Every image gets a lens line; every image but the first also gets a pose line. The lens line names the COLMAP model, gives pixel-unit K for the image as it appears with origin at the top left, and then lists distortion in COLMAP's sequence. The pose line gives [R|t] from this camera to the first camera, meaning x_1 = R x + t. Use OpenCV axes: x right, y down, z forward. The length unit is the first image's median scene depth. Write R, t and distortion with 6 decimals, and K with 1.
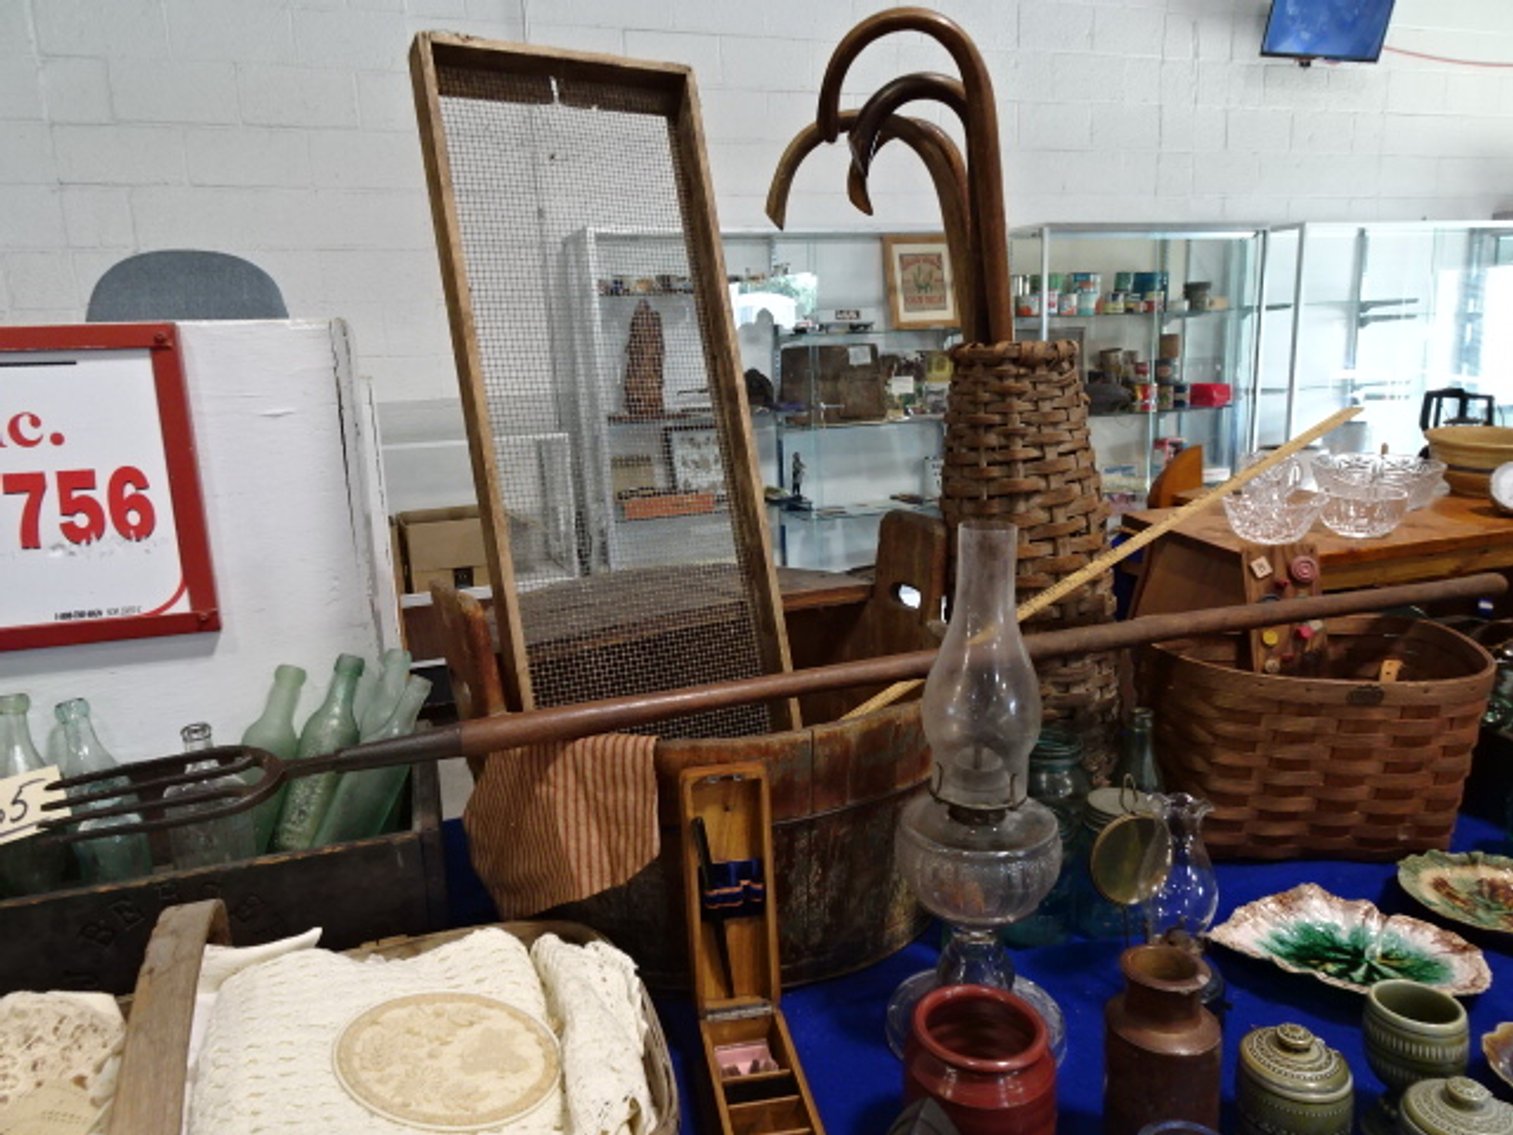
lens RADIAL K [[1085.6, 0, 756.5], [0, 1085.6, 567.5], [0, 0, 1]] dist [0.017796, -0.003461]
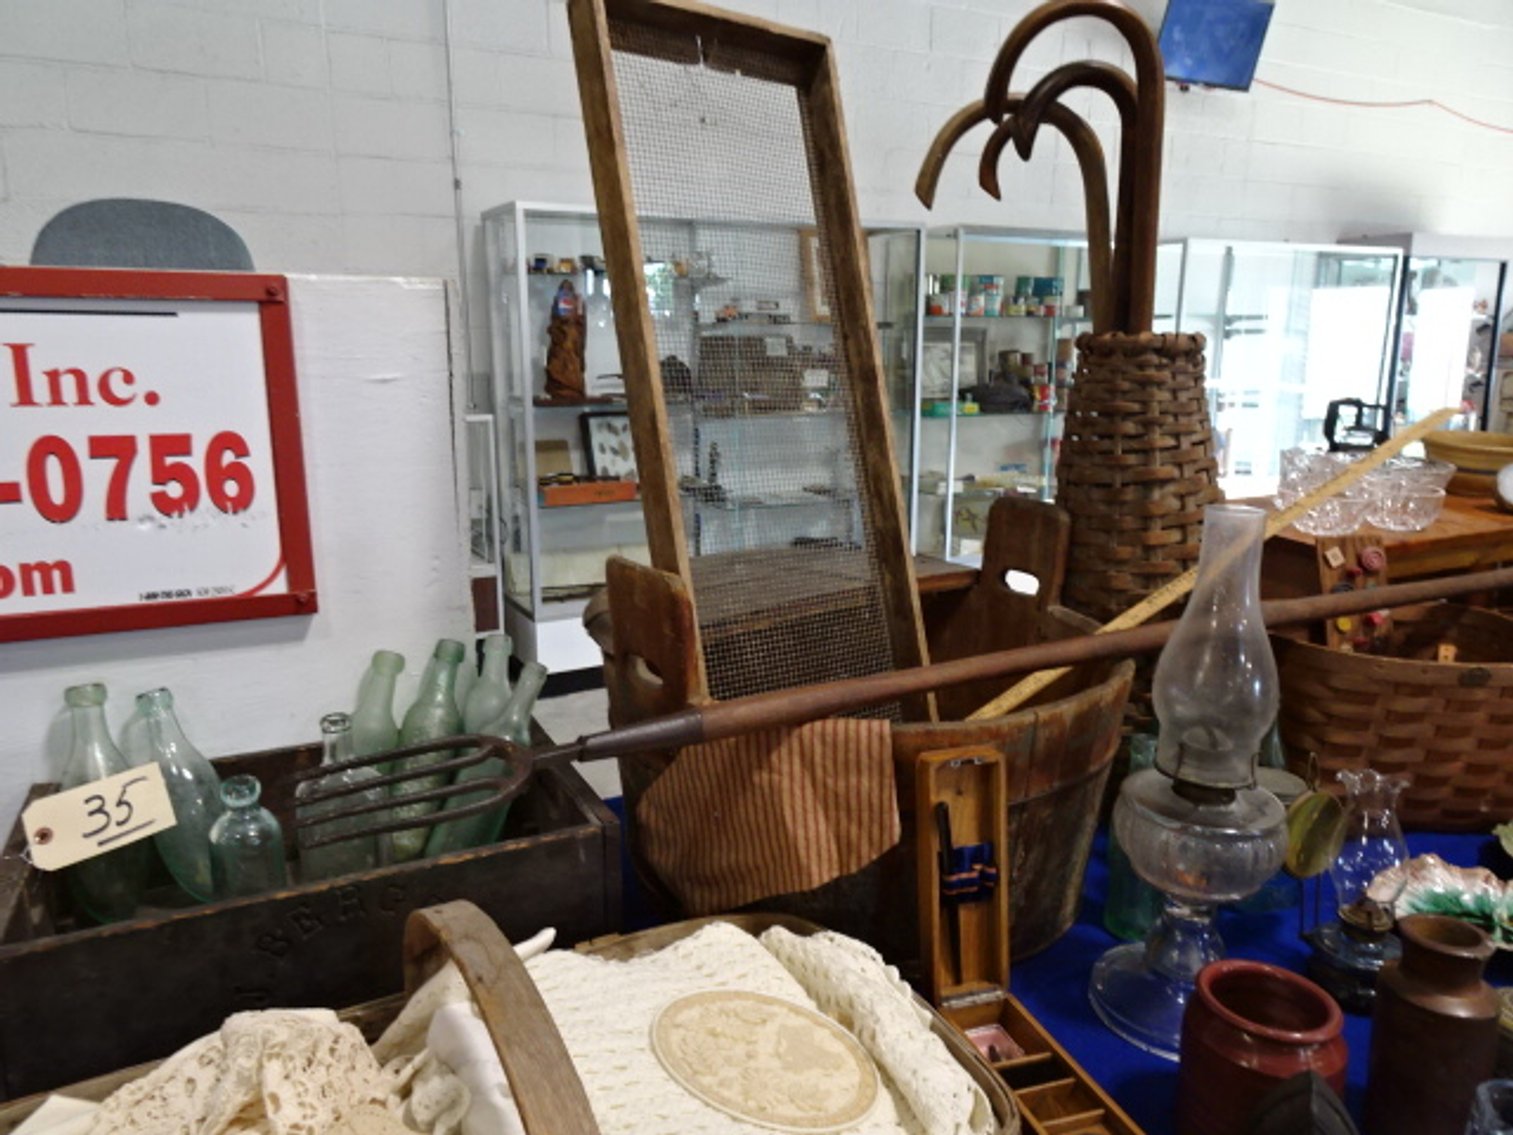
lens RADIAL K [[1085.6, 0, 756.5], [0, 1085.6, 567.5], [0, 0, 1]] dist [0.017796, -0.003461]
pose [[0.989421, 0.009335, 0.144772, -0.267916], [-0.010327, 0.999928, 0.006107, 0.010205], [-0.144704, -0.007537, 0.989446, 0.039918]]
